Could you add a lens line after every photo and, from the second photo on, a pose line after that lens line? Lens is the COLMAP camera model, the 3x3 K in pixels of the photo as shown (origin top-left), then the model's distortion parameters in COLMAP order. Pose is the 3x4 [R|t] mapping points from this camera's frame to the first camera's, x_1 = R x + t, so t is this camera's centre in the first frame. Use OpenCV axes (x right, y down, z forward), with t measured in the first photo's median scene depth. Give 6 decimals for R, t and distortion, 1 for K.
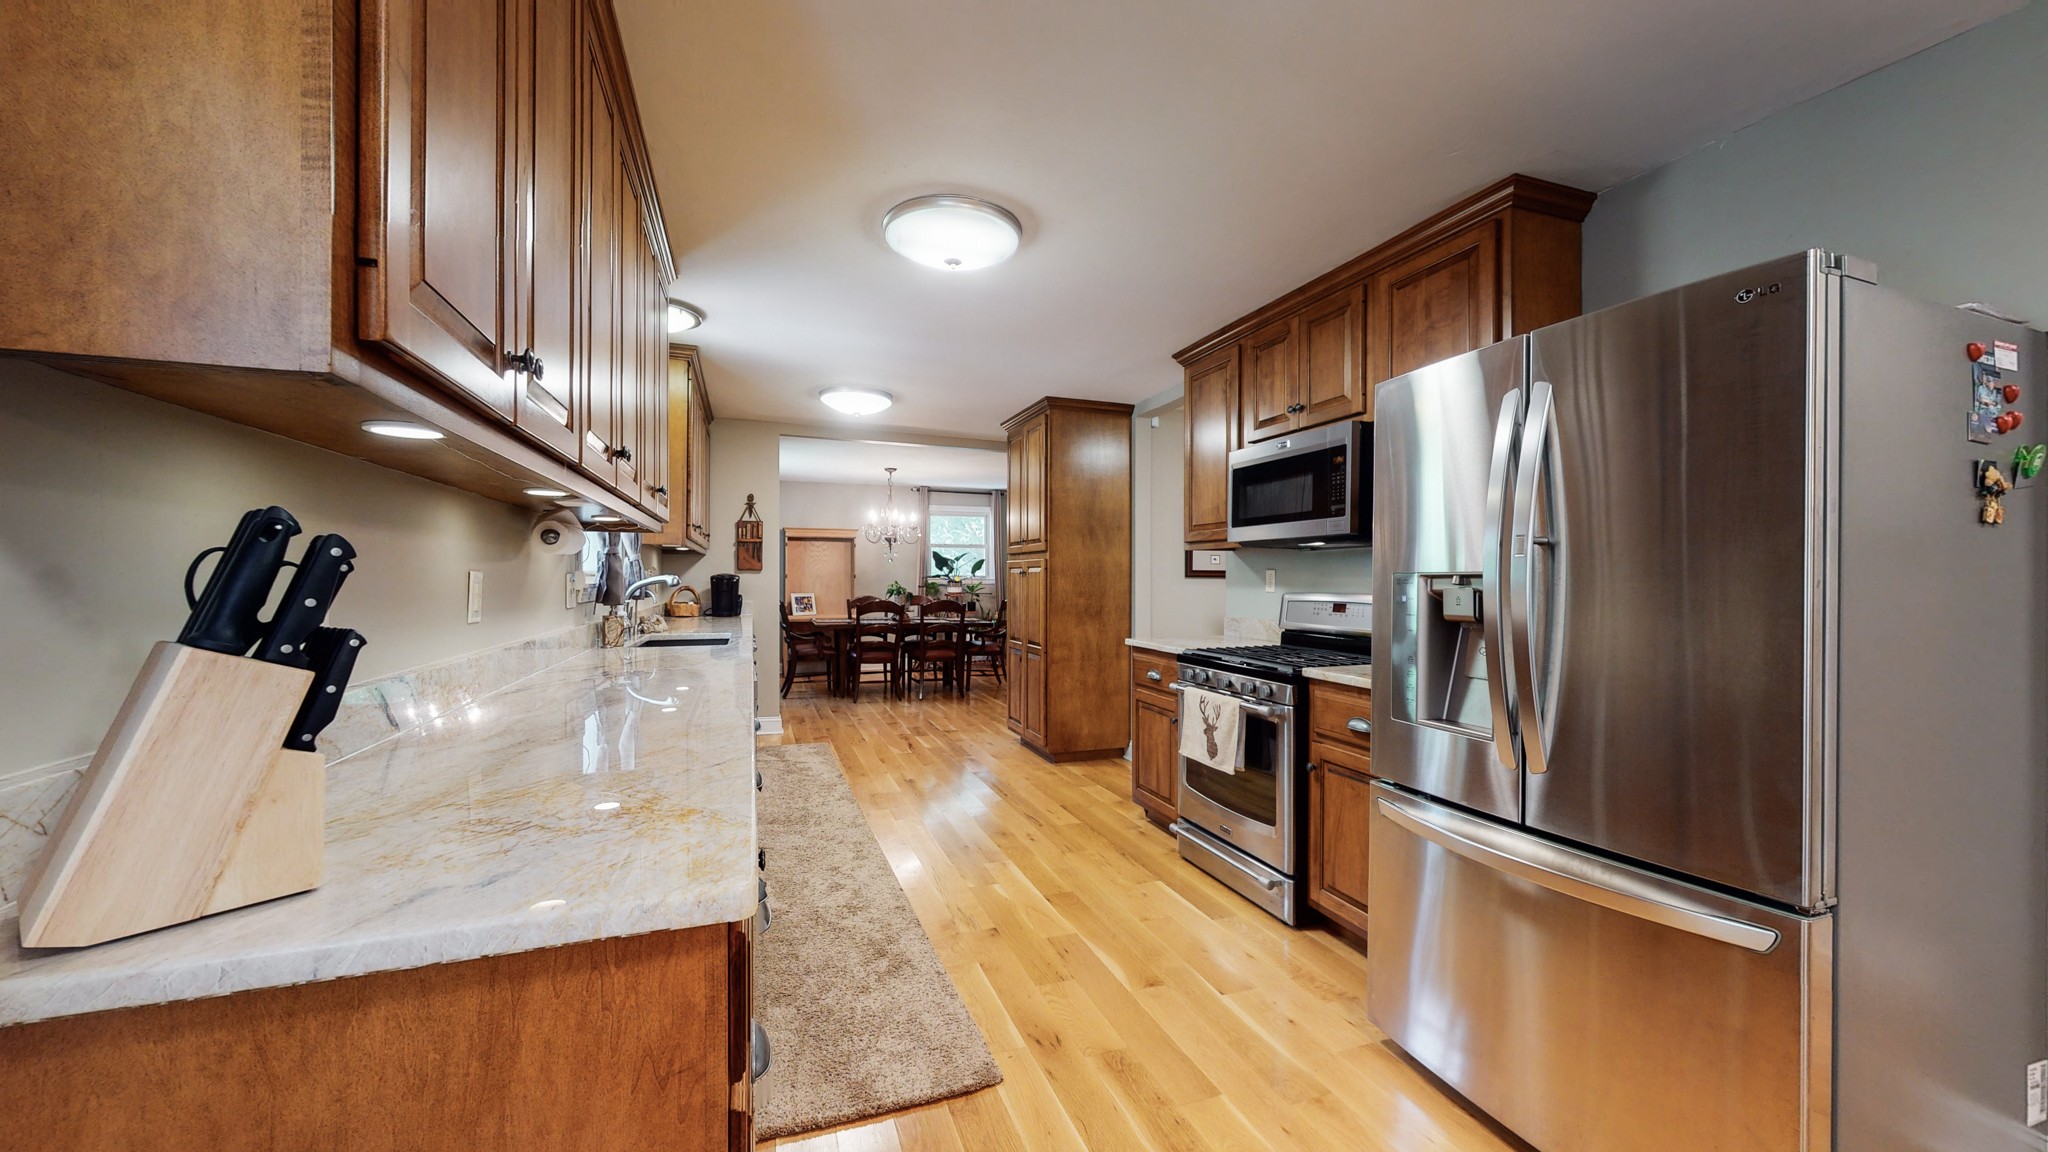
lens RADIAL K [[740.5, 0, 1033.6], [0, 740.5, 573.8], [0, 0, 1]] dist [-0.001116, -0.000003]
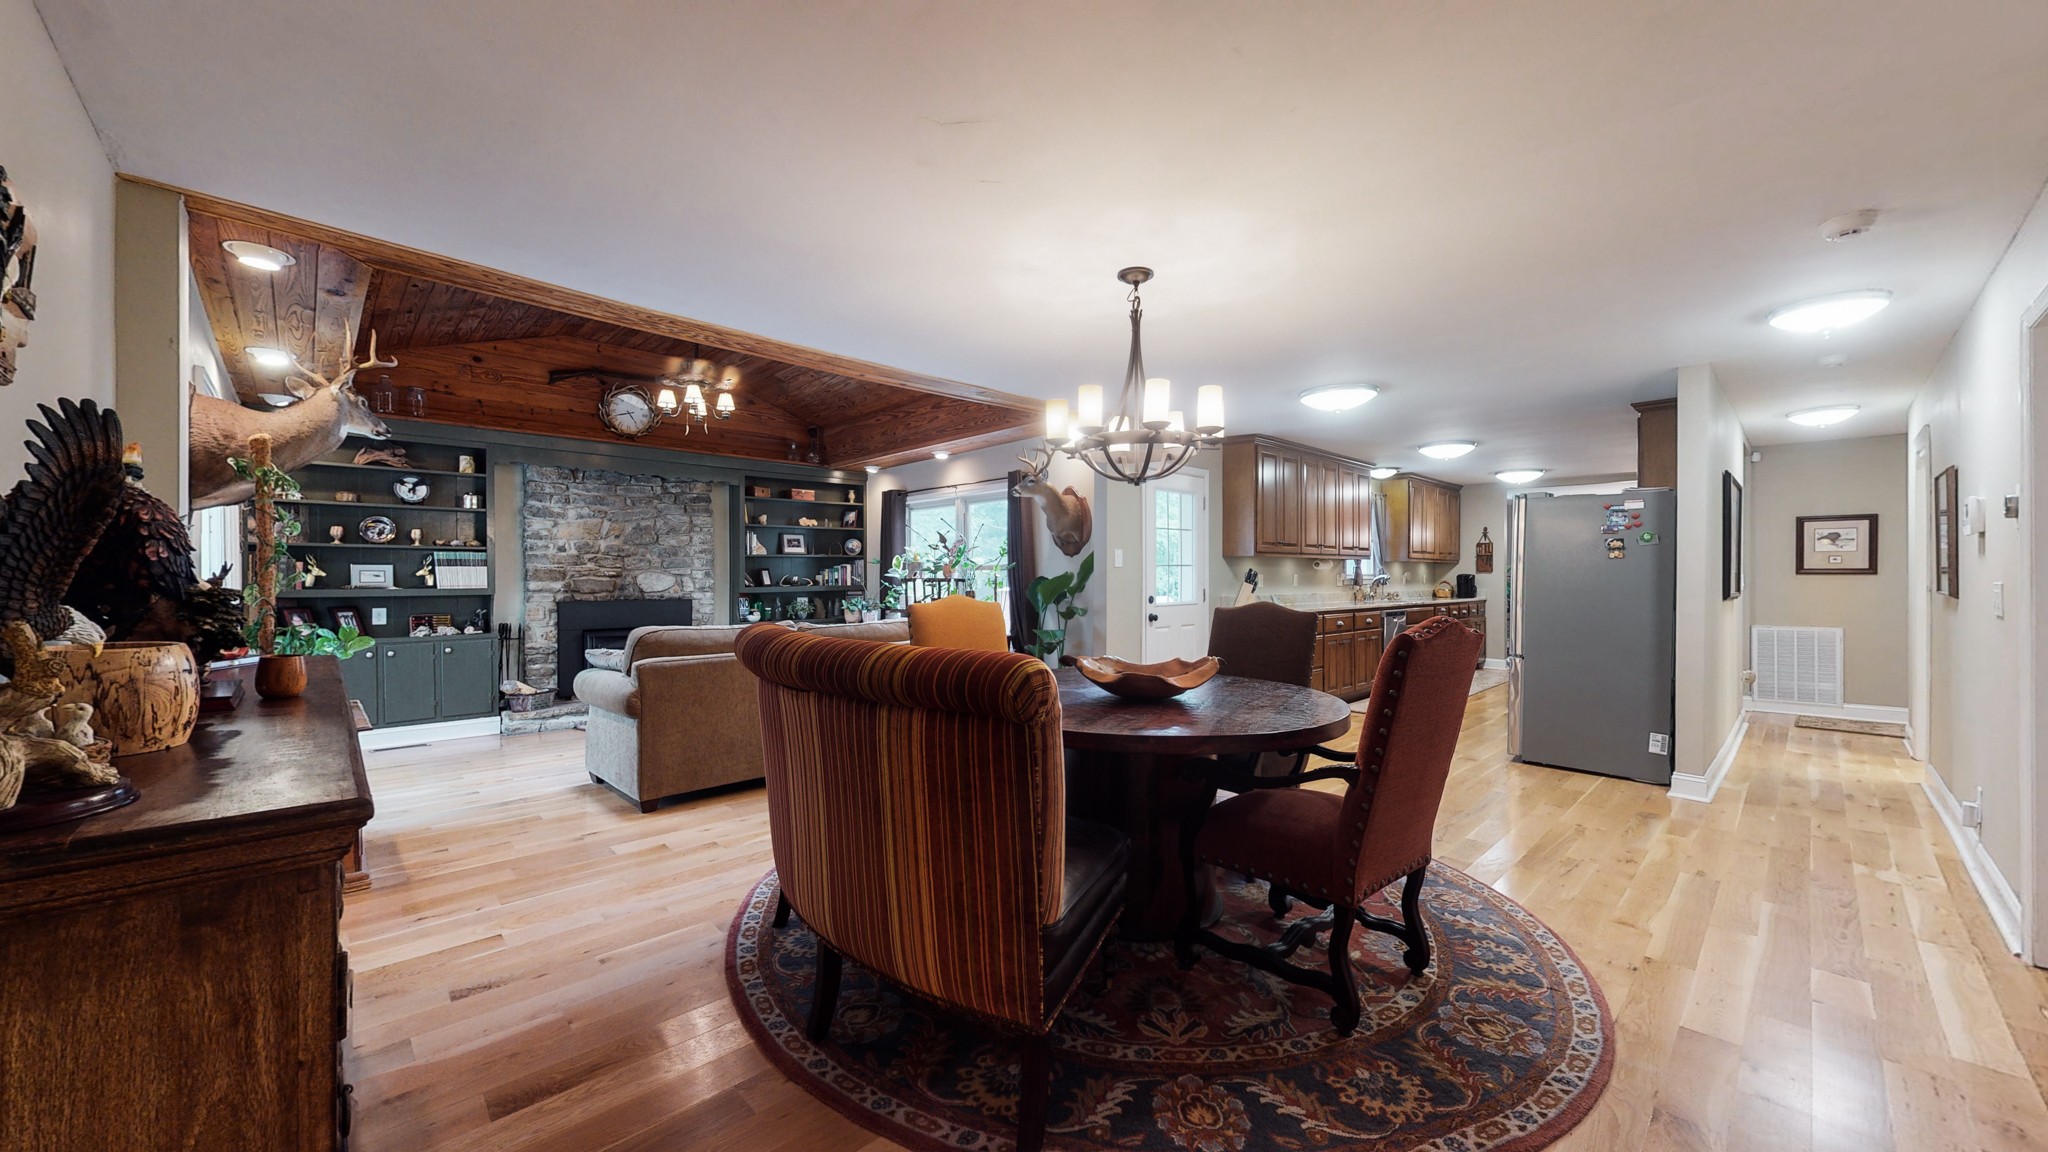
lens RADIAL K [[740.5, 0, 1030.1], [0, 740.5, 578.5], [0, 0, 1]] dist [-0.001116, -0.000003]
pose [[0.387367, -0.001358, -0.921925, 0.820786], [0.006365, 0.999979, 0.001201, 0.002150], [0.921904, -0.006334, 0.387367, -0.655255]]
